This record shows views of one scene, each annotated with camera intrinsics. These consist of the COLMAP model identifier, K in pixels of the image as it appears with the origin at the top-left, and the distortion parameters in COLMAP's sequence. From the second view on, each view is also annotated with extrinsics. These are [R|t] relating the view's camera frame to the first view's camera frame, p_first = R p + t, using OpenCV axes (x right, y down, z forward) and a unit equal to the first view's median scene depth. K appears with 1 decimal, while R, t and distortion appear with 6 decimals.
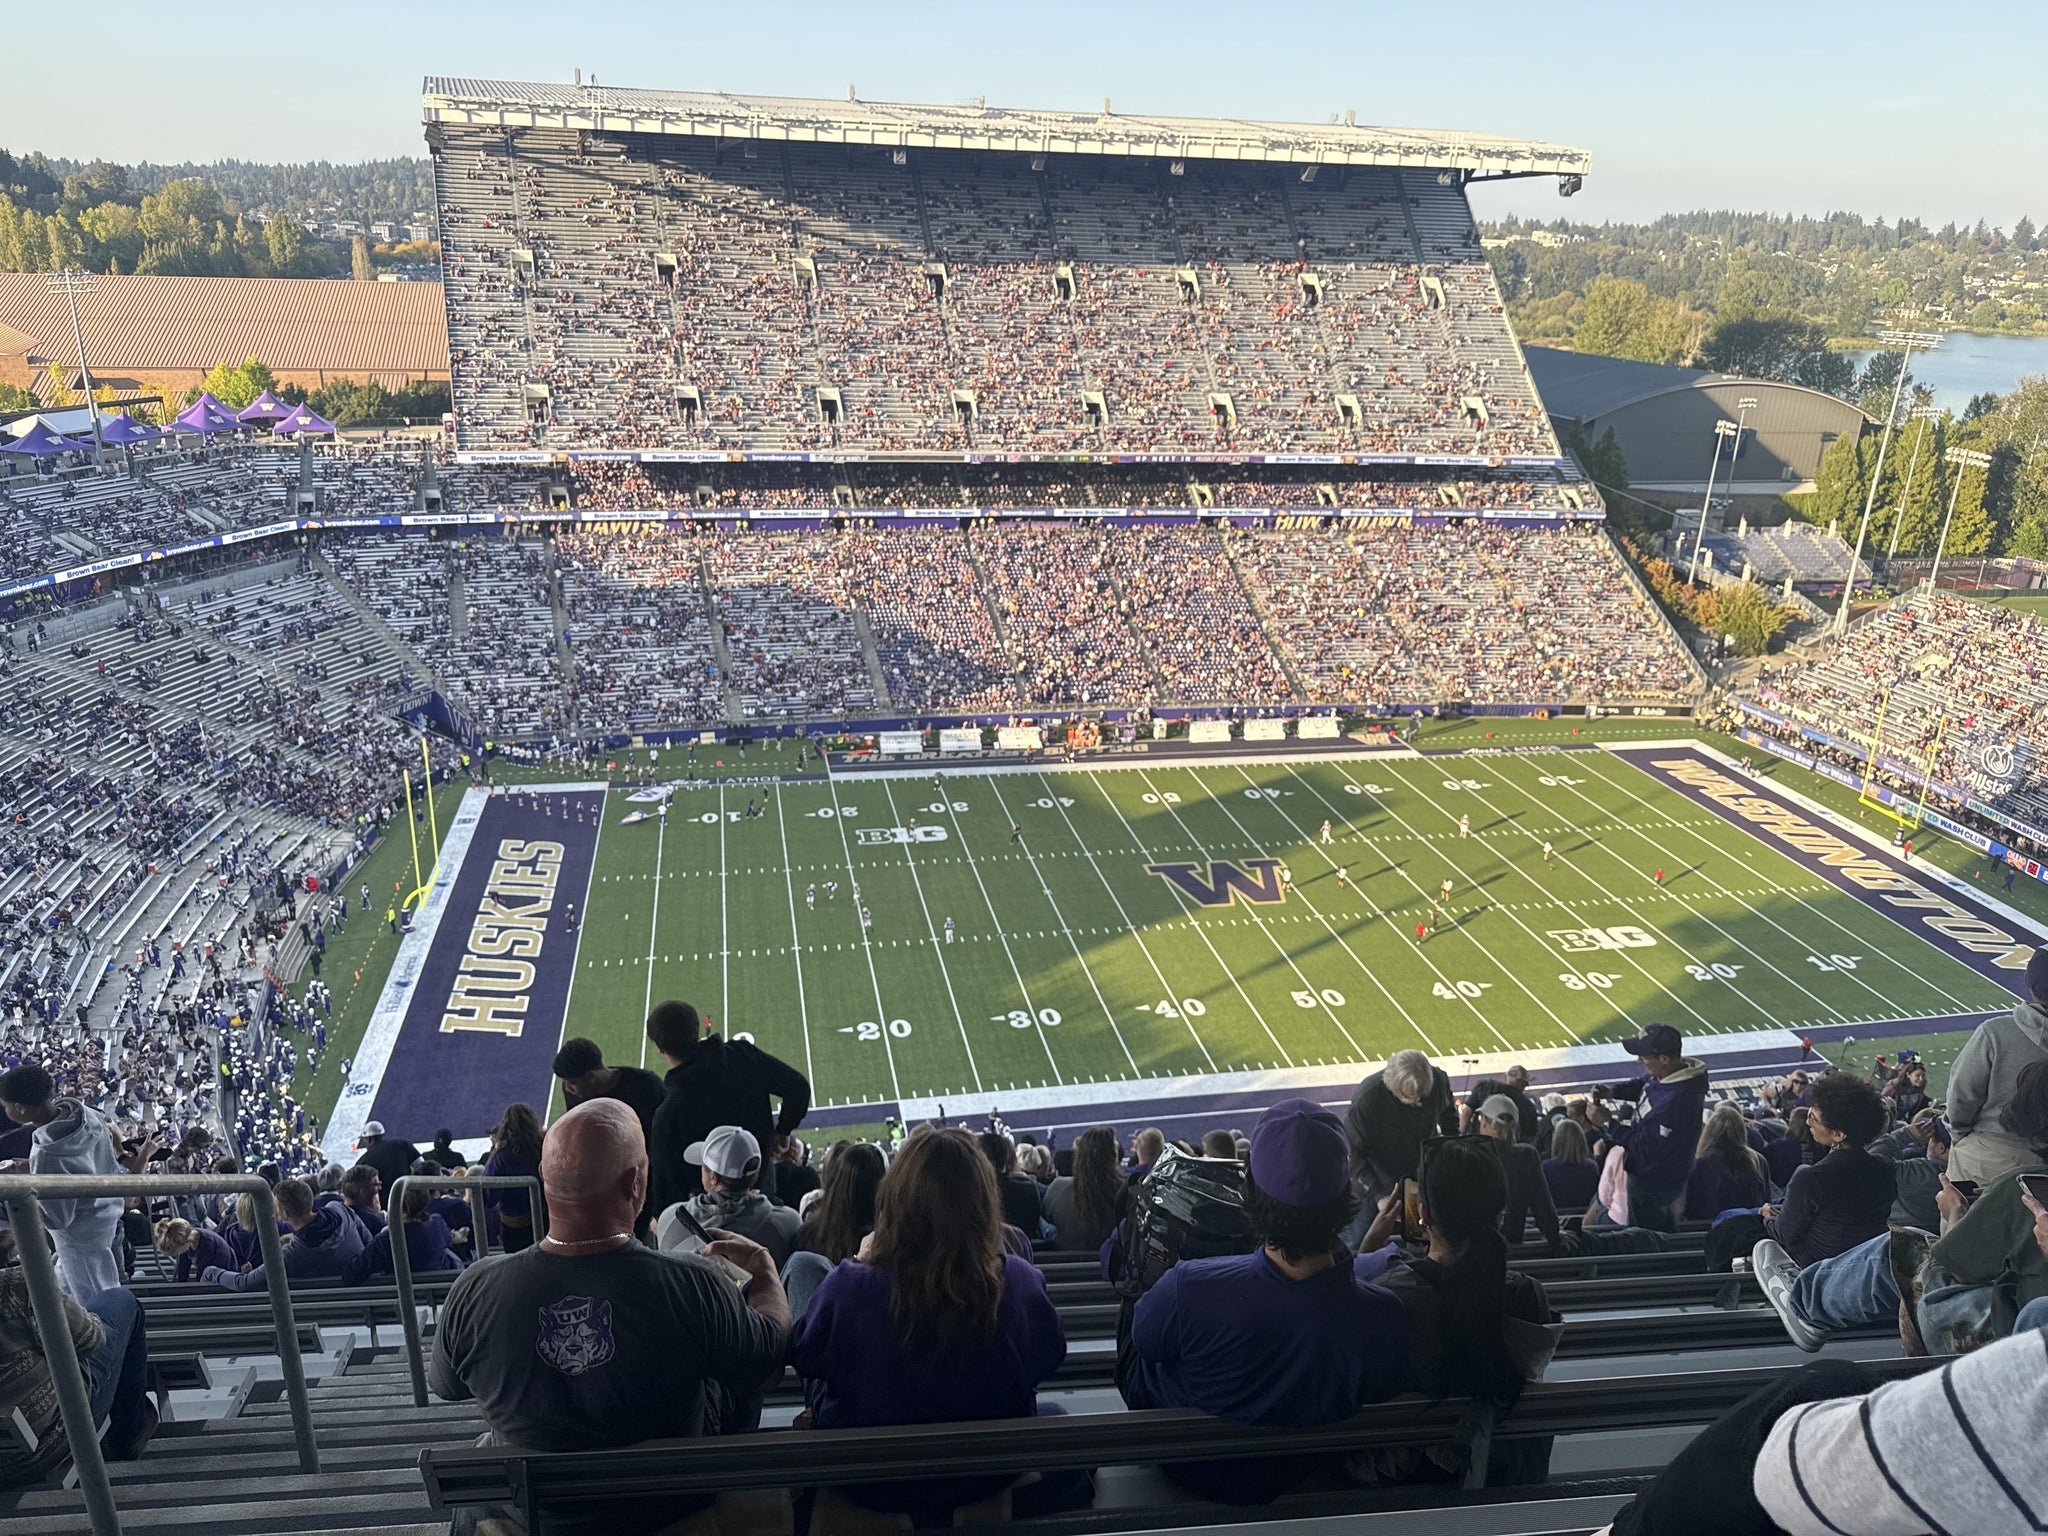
lens RADIAL K [[1424.4, 0, 1003.4], [0, 1424.4, 763.6], [0, 0, 1]] dist [0.051914, -0.050426]
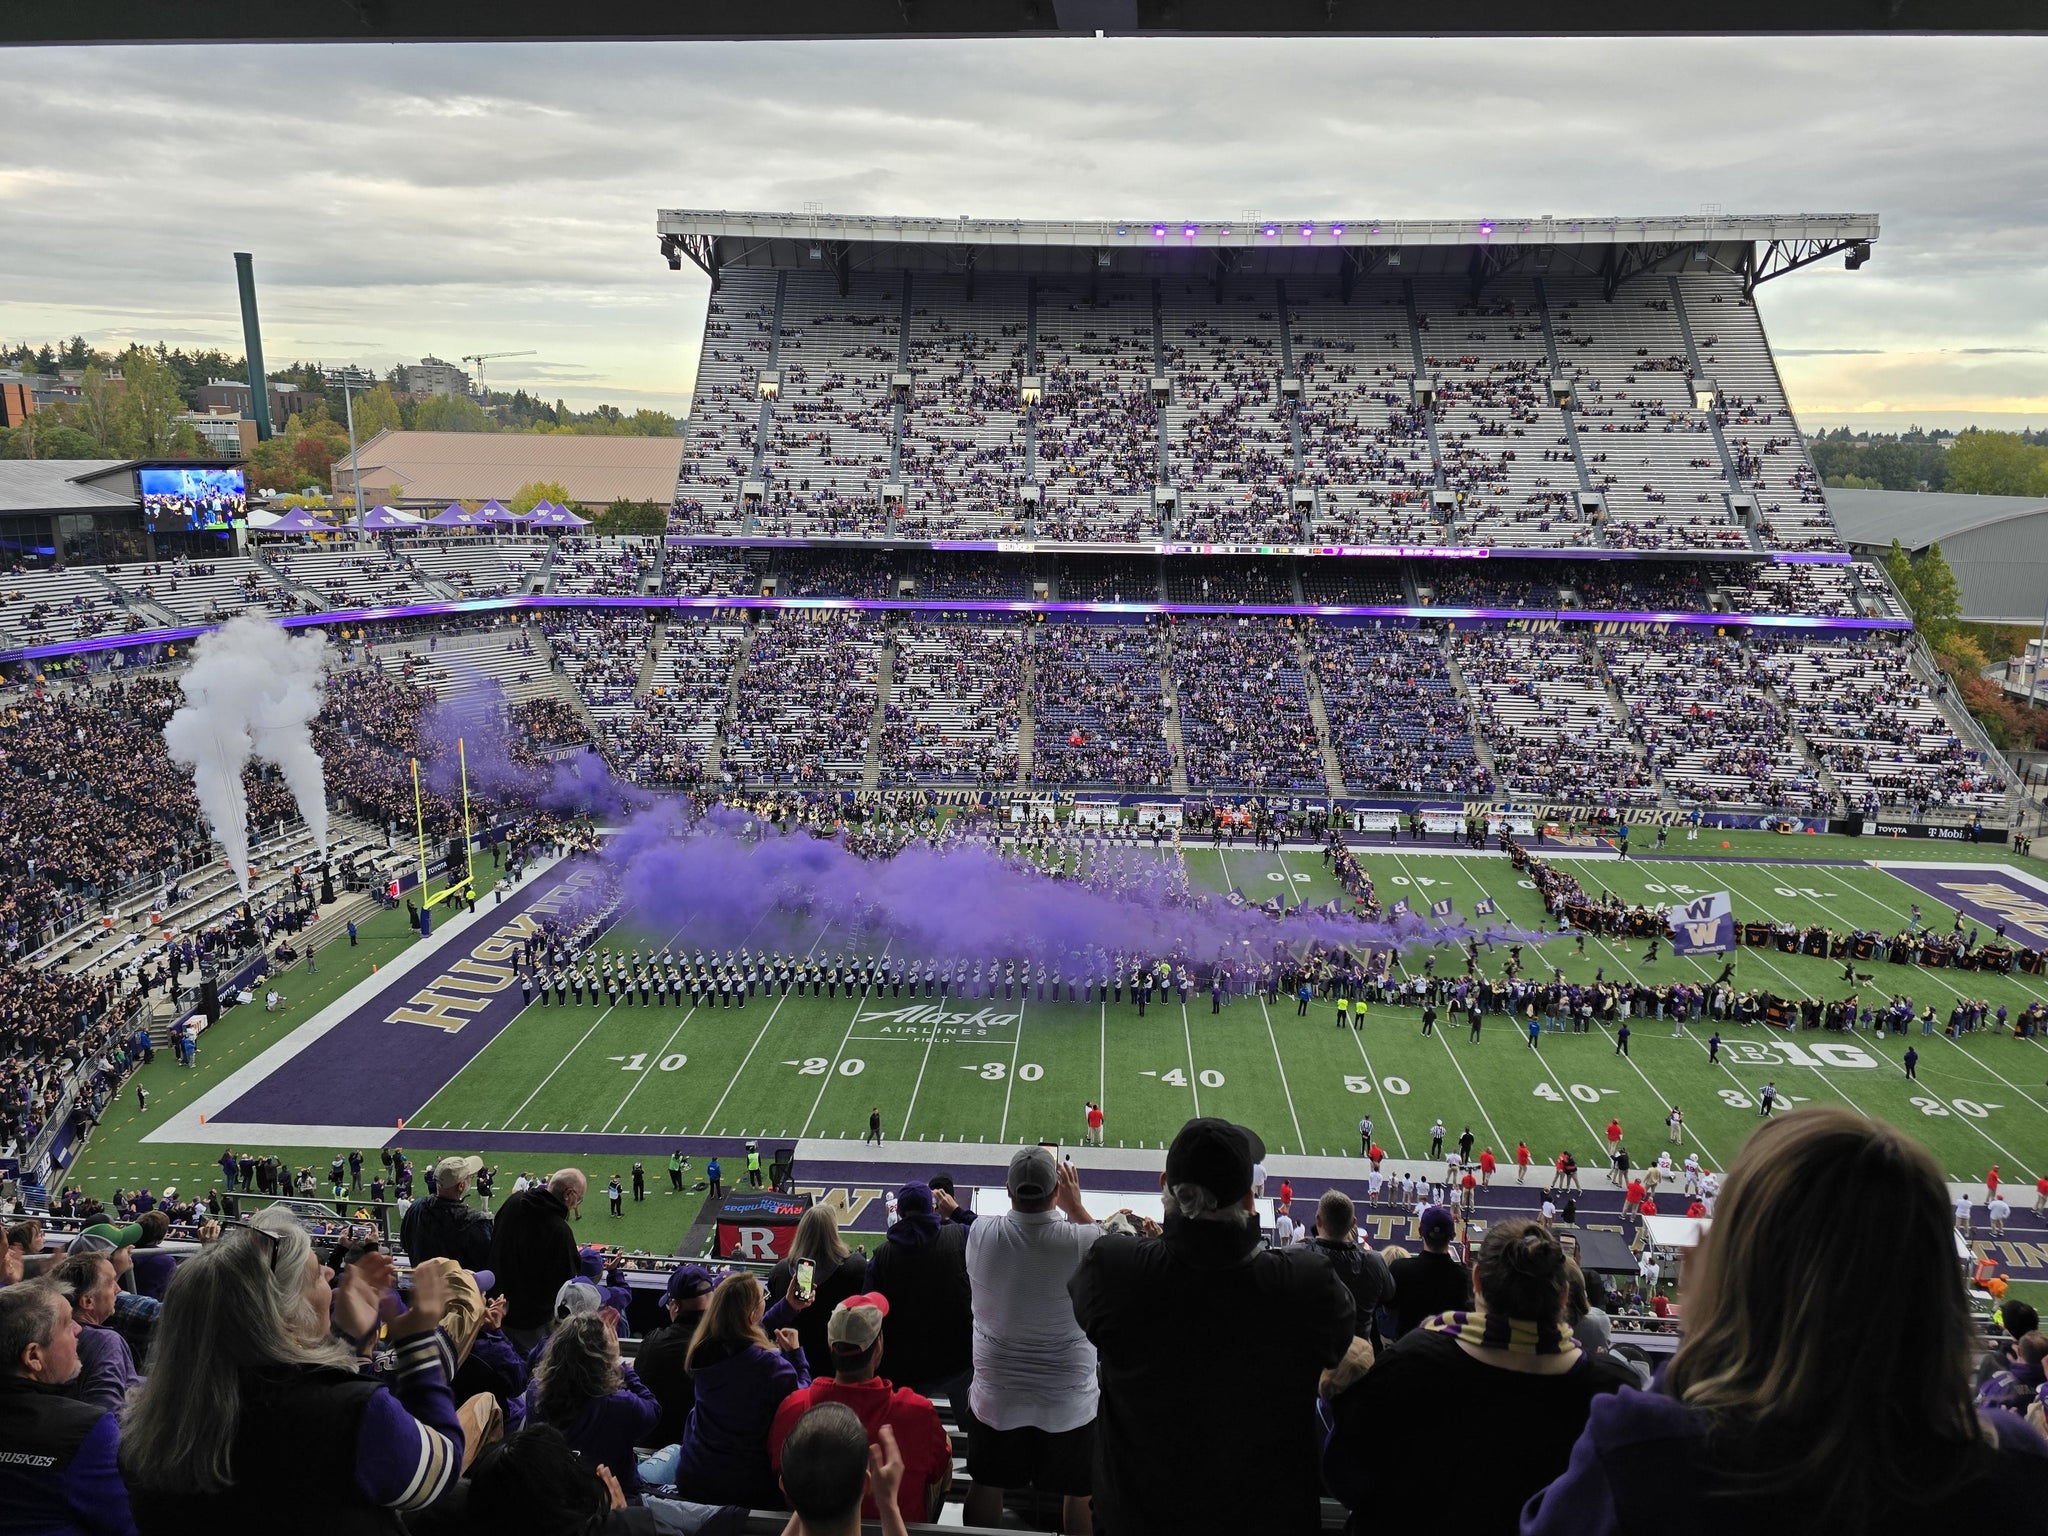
lens RADIAL K [[1340.3, 0, 1033.3], [0, 1340.3, 770.0], [0, 0, 1]] dist [0.031333, -0.003009]
pose [[0.970036, 0.036834, -0.240151, 0.164461], [-0.067468, 0.990404, -0.120617, 0.073671], [0.233404, 0.133206, 0.963213, 0.164870]]
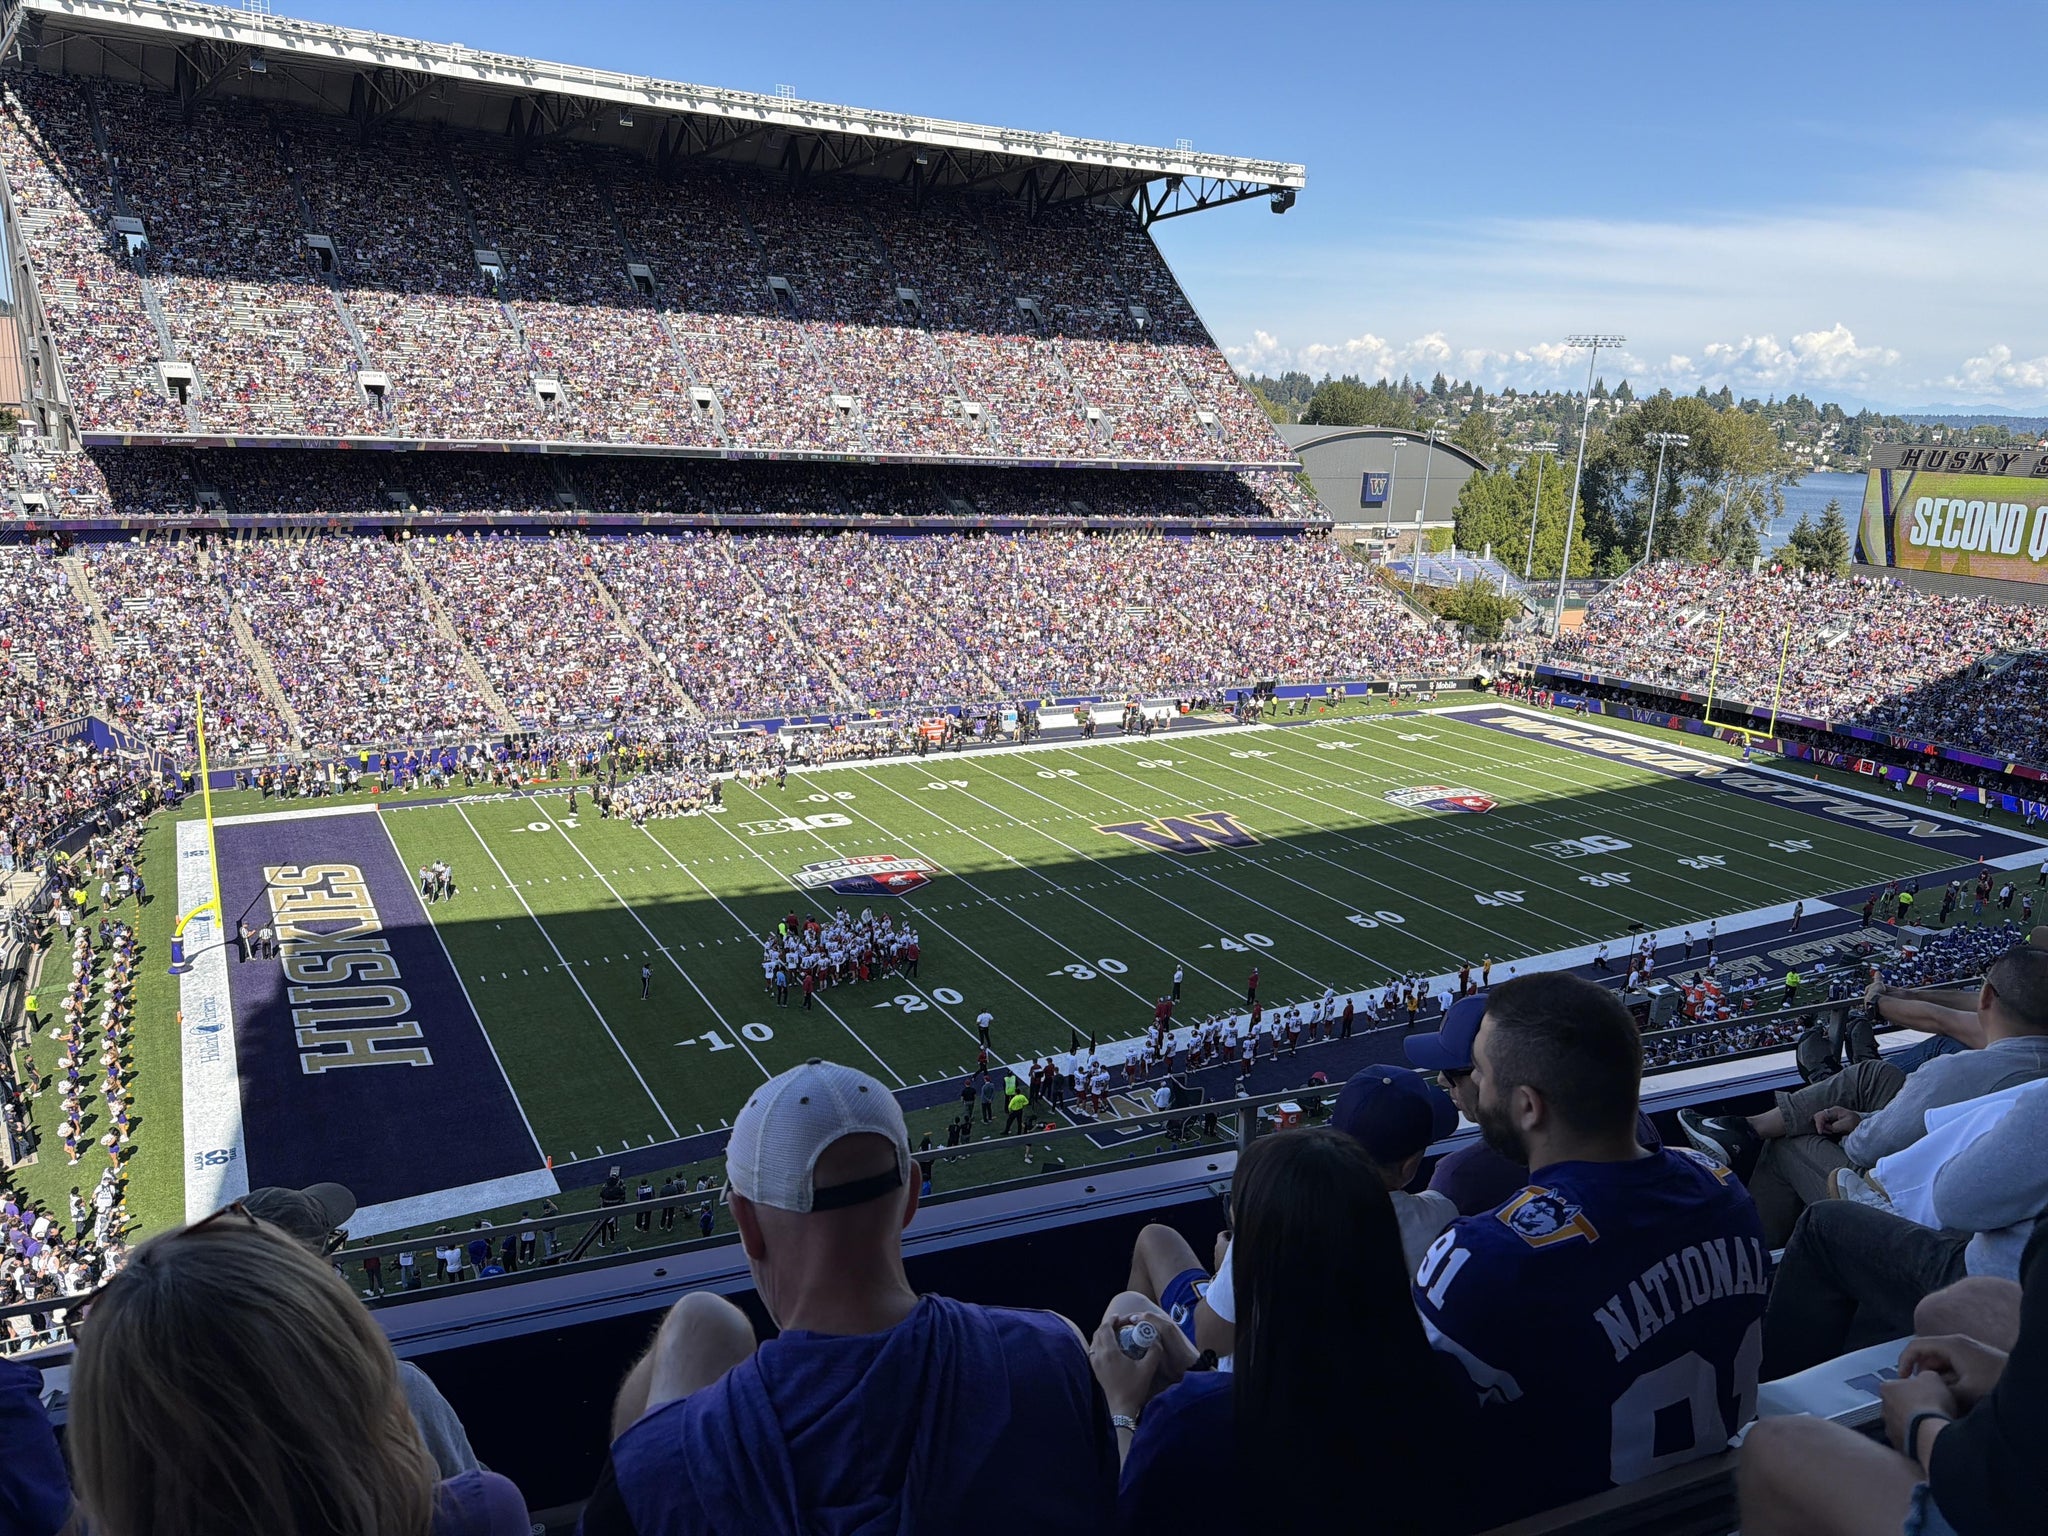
lens RADIAL K [[1424.4, 0, 1005.7], [0, 1424.4, 778.6], [0, 0, 1]] dist [0.051914, -0.050426]
pose [[0.951250, -0.071799, 0.299946, -0.197808], [0.098091, 0.992458, -0.073520, 0.095150], [-0.292405, 0.099358, 0.951119, 0.178958]]
